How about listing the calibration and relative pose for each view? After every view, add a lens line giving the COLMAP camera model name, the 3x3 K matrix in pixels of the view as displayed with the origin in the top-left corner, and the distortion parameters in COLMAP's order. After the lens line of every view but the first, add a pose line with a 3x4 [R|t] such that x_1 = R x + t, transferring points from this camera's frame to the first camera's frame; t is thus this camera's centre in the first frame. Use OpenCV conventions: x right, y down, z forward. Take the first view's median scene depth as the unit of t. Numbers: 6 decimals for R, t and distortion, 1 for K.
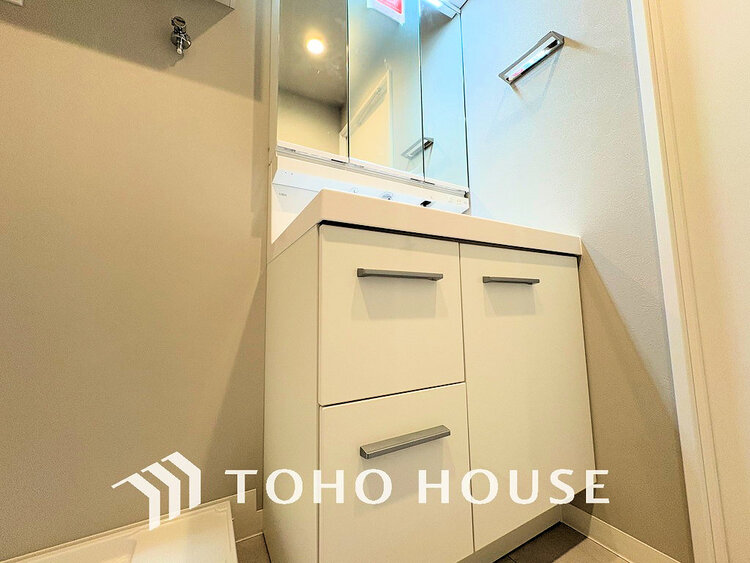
lens RADIAL K [[296.8, 0, 375.0], [0, 296.8, 281.5], [0, 0, 1]] dist [0.000948, 0.000112]
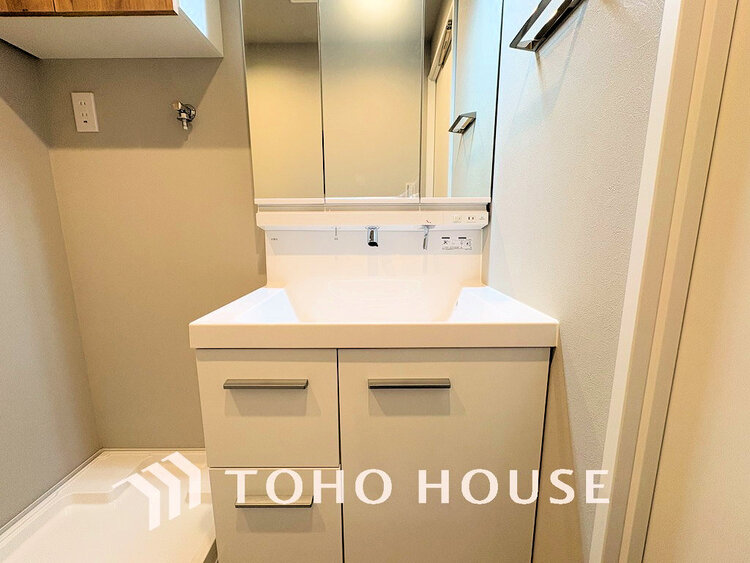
lens RADIAL K [[296.8, 0, 375.0], [0, 296.8, 281.5], [0, 0, 1]] dist [0.000948, 0.000112]
pose [[0.874510, 0.094871, -0.475638, 0.668728], [0.035225, 0.965669, 0.257378, -0.475252], [0.483726, -0.241834, 0.841145, 0.217958]]
